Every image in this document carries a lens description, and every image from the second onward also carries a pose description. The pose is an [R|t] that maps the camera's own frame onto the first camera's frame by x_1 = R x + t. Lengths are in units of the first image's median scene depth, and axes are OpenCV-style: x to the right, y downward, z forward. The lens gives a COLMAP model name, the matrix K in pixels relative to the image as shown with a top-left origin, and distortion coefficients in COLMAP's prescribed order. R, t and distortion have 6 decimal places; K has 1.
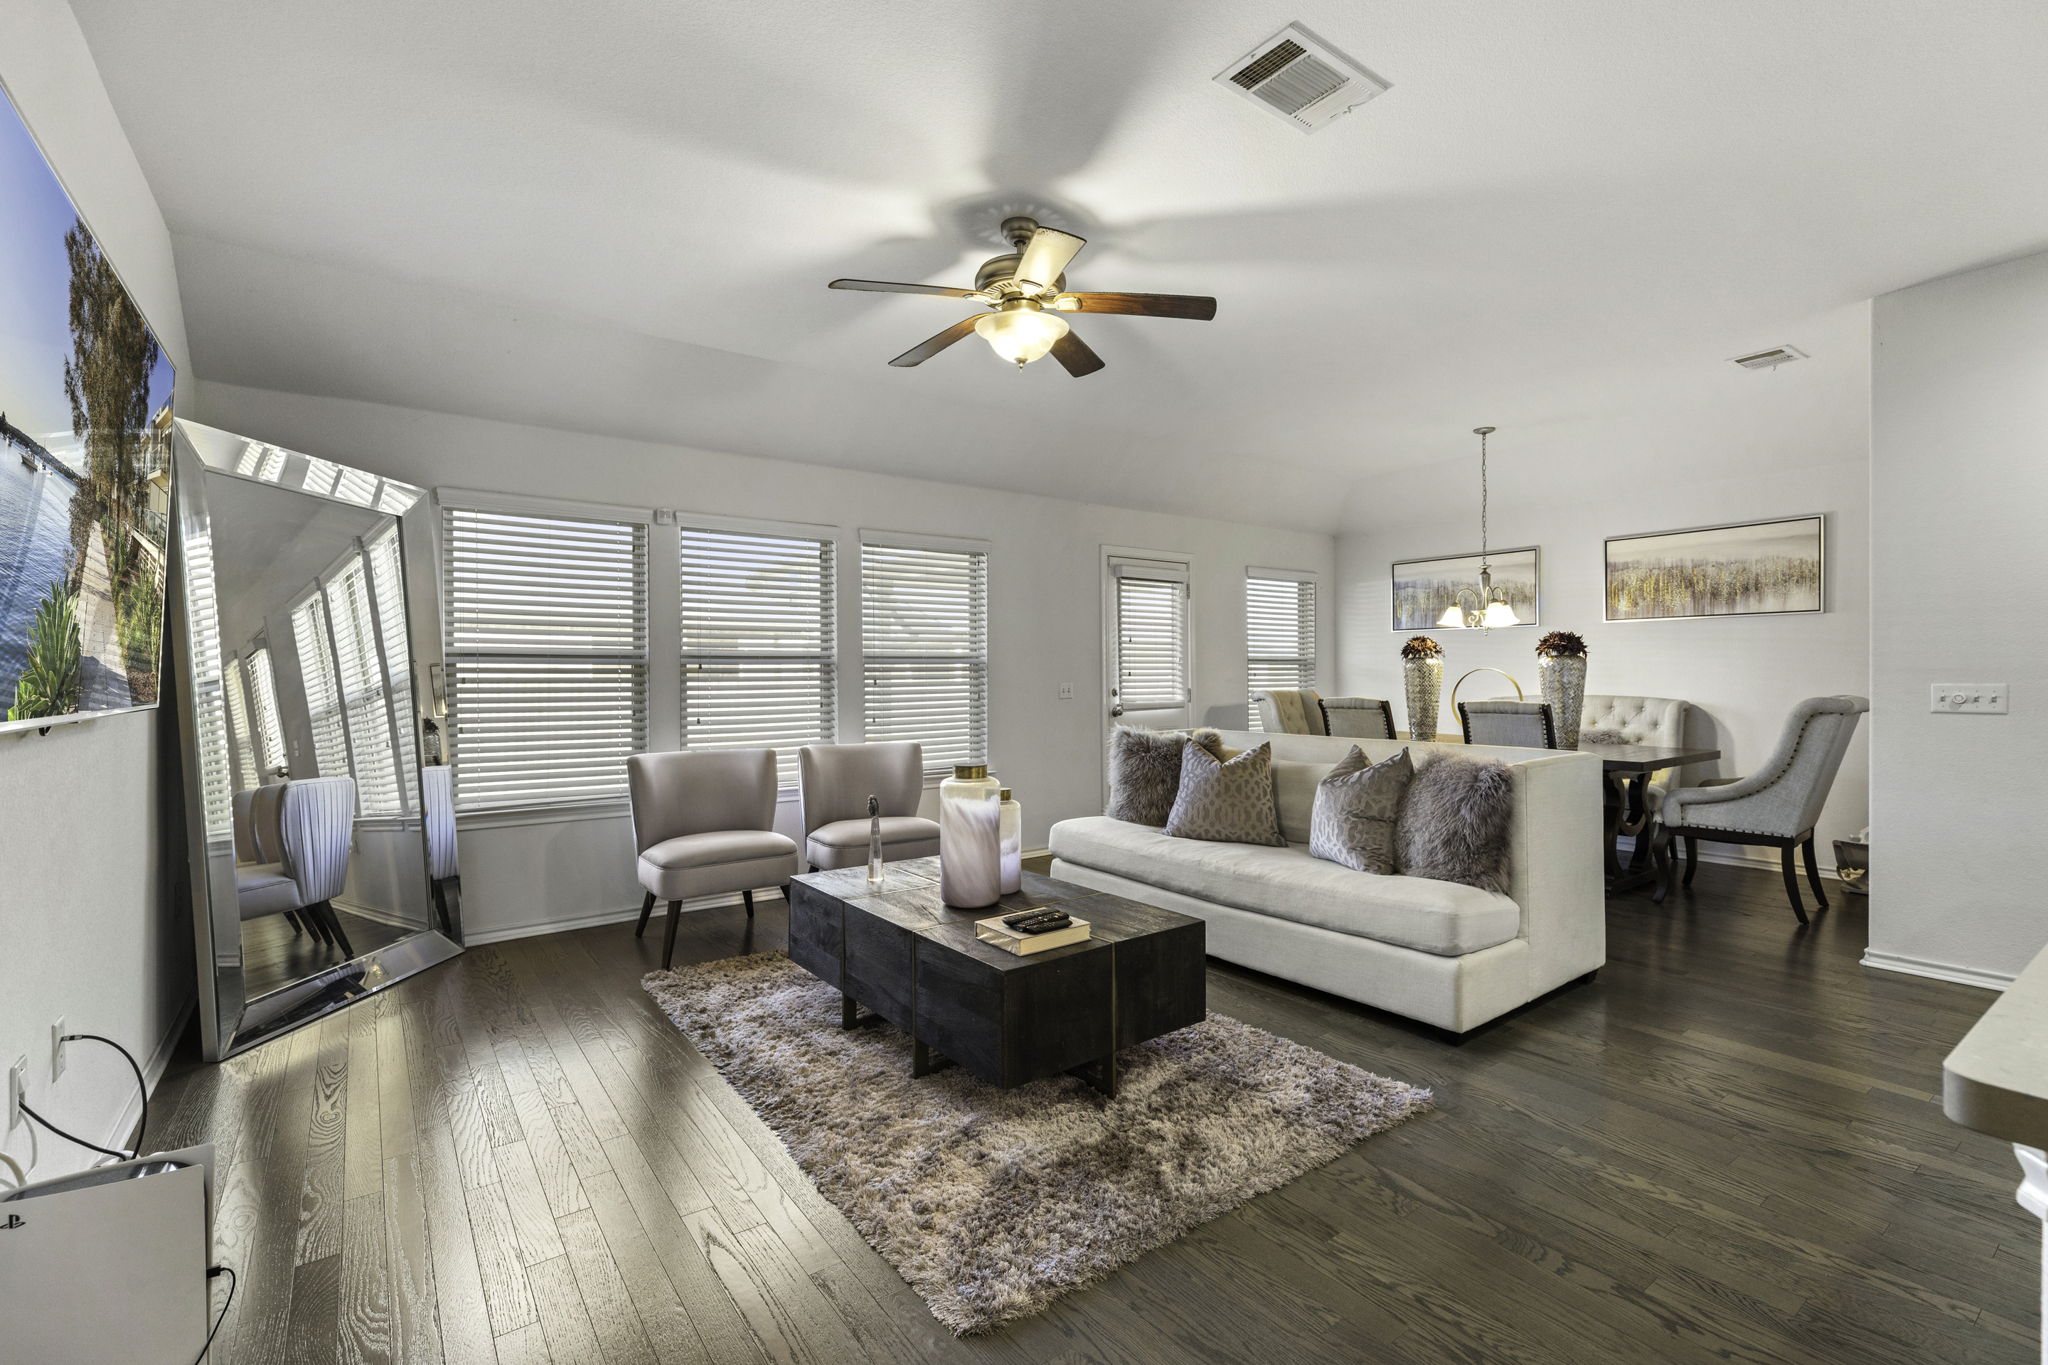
lens RADIAL K [[913.0, 0, 1027.5], [0, 913.0, 677.6], [0, 0, 1]] dist [0.000780, 0.001488]
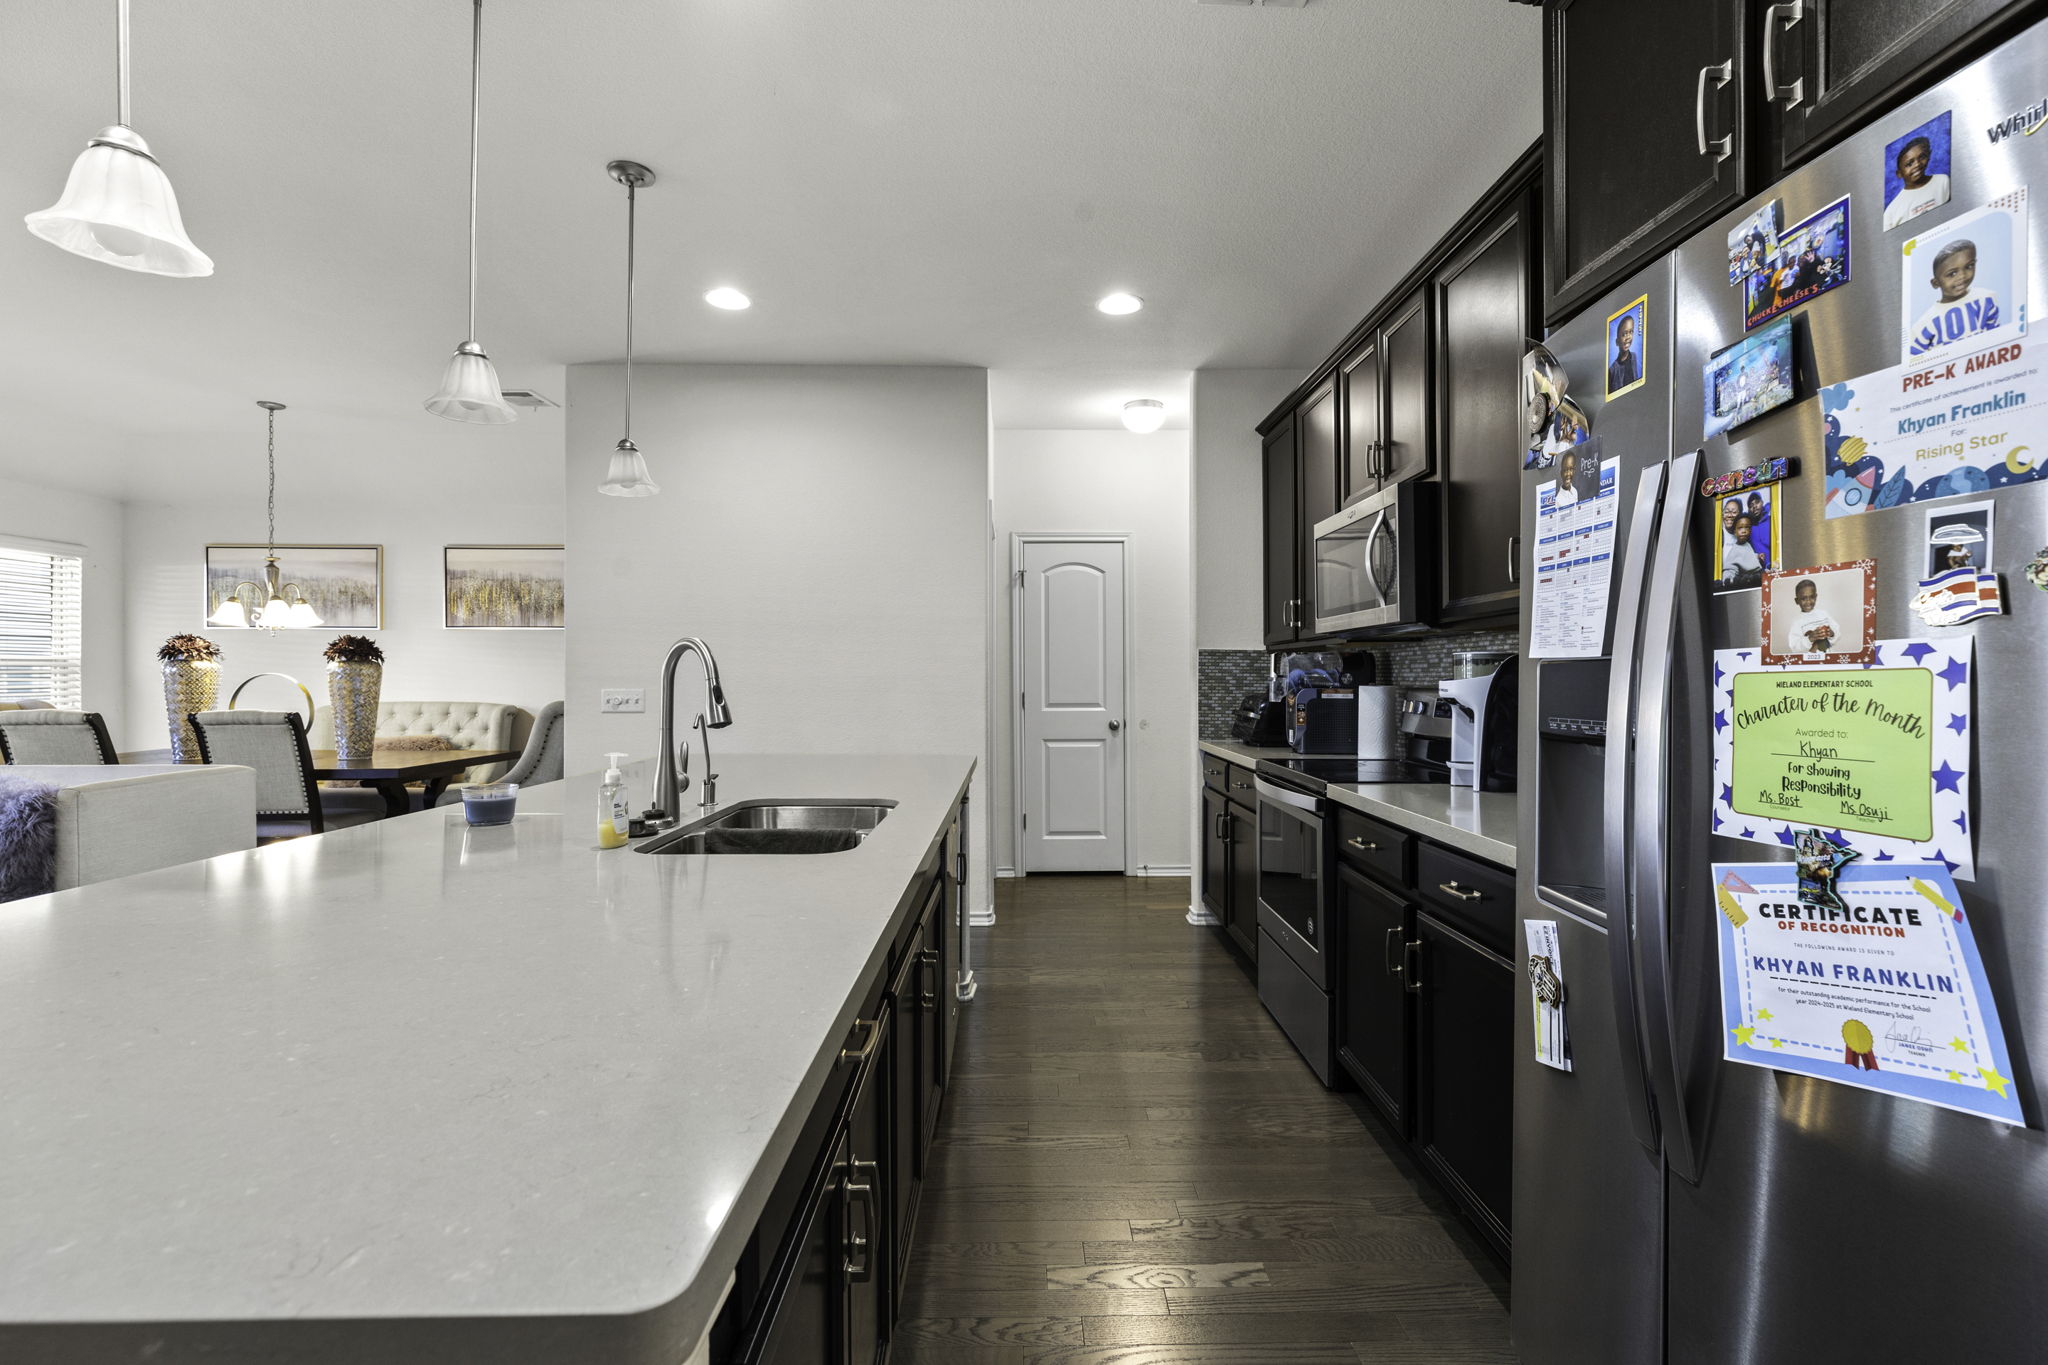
lens RADIAL K [[913.0, 0, 1049.9], [0, 913.0, 677.4], [0, 0, 1]] dist [0.000780, 0.001488]
pose [[0.560914, 0.005309, 0.827857, 0.250387], [0.000242, 0.999978, -0.006577, -0.000709], [-0.827874, 0.003890, 0.560900, -0.160211]]
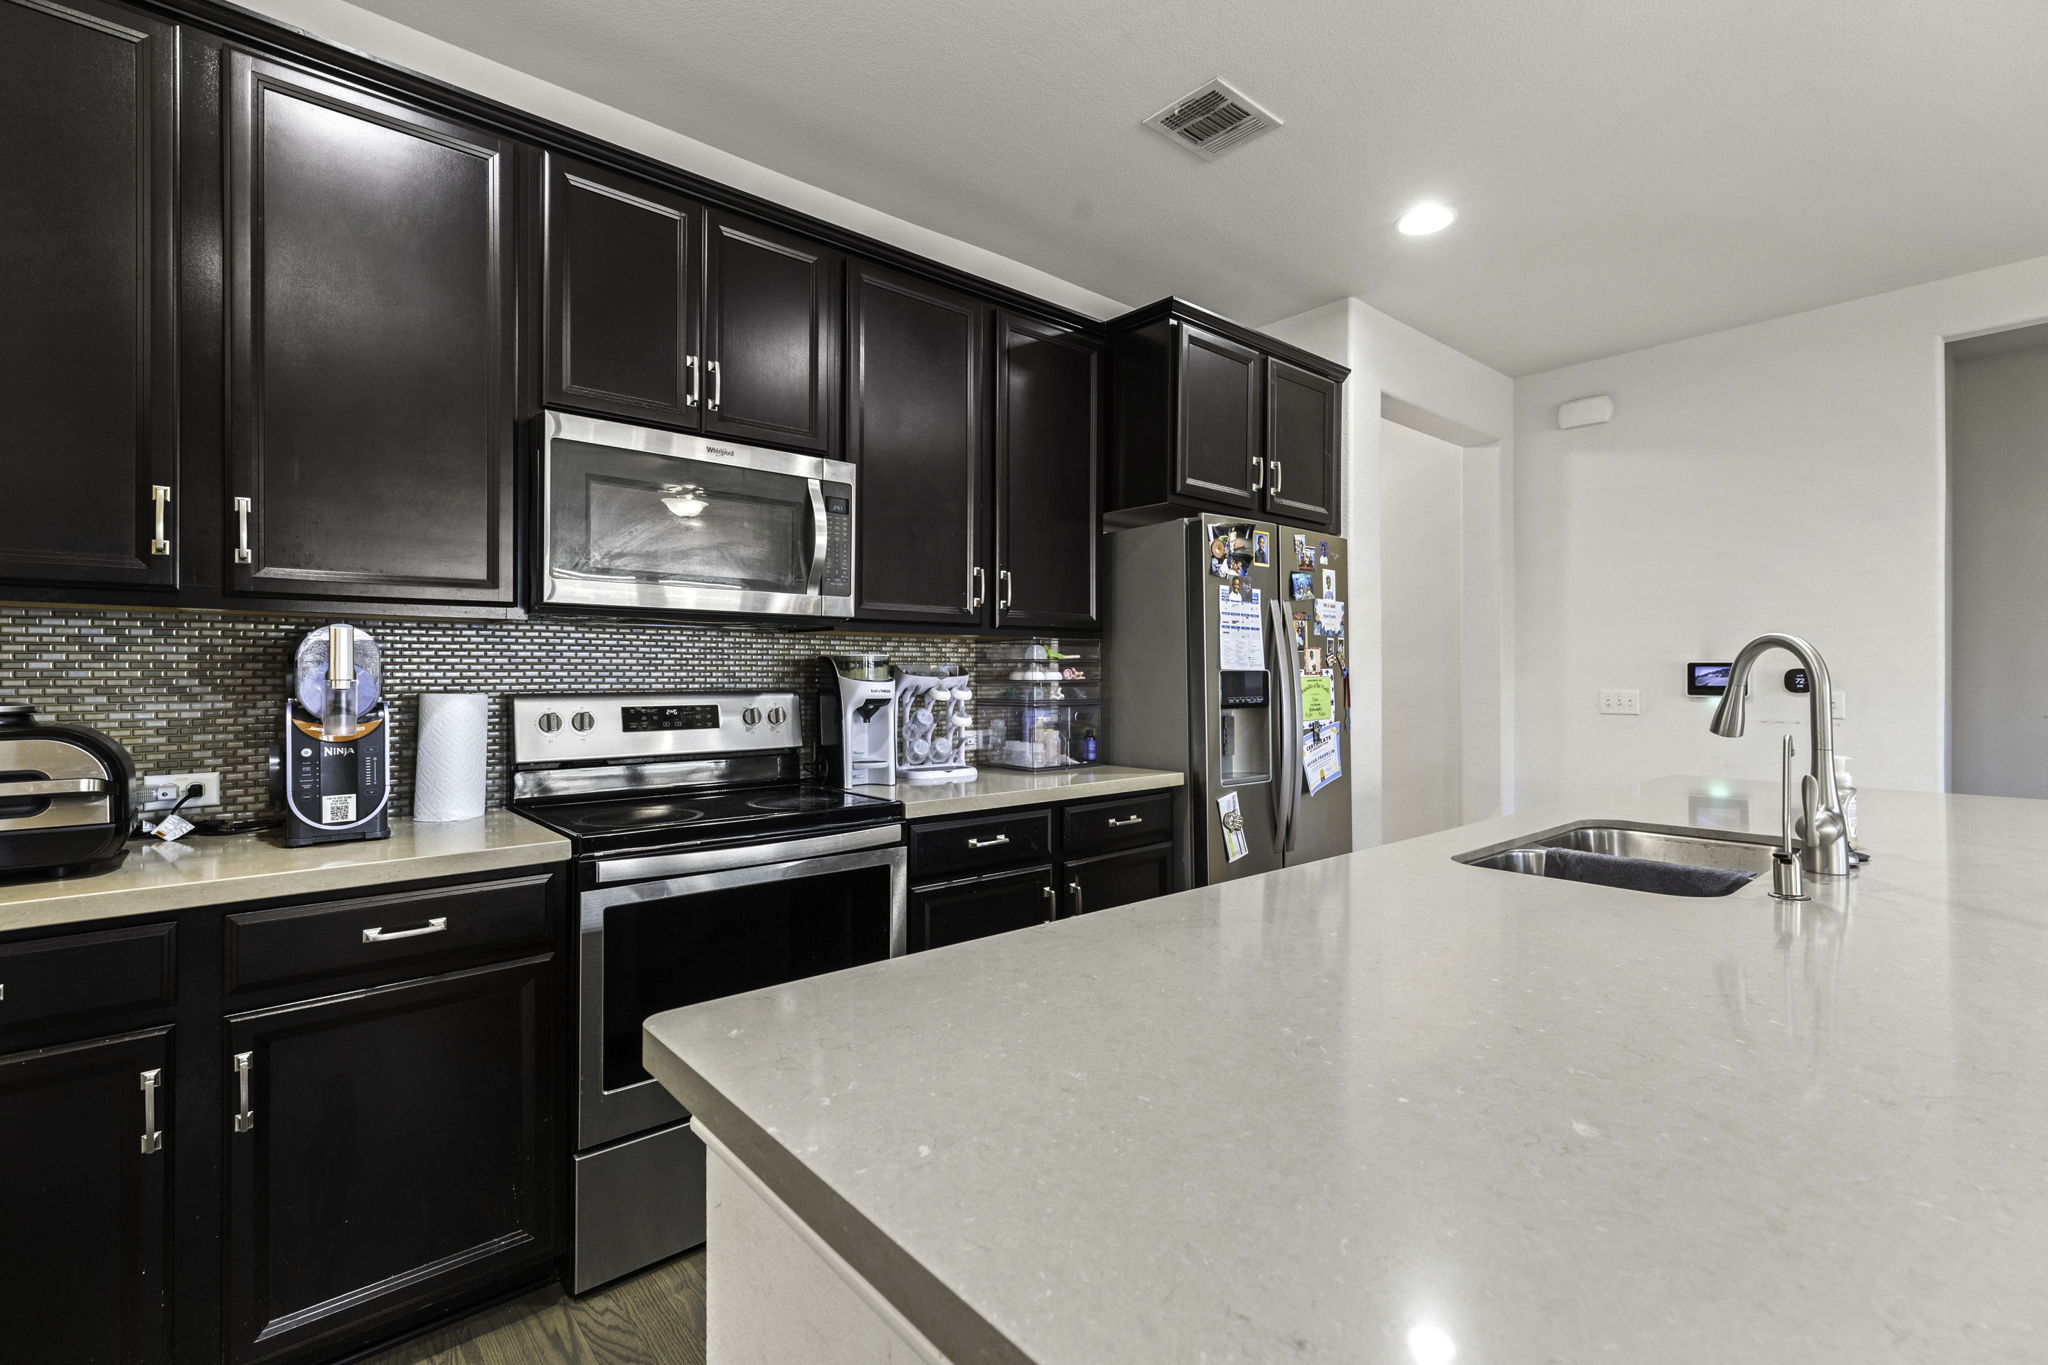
lens RADIAL K [[913.0, 0, 1019.2], [0, 913.0, 671.5], [0, 0, 1]] dist [0.000780, 0.001488]
pose [[-0.997055, 0.003079, -0.076622, 0.830118], [0.003021, 0.999995, 0.000864, -0.009406], [0.076625, 0.000630, -0.997060, 0.549872]]
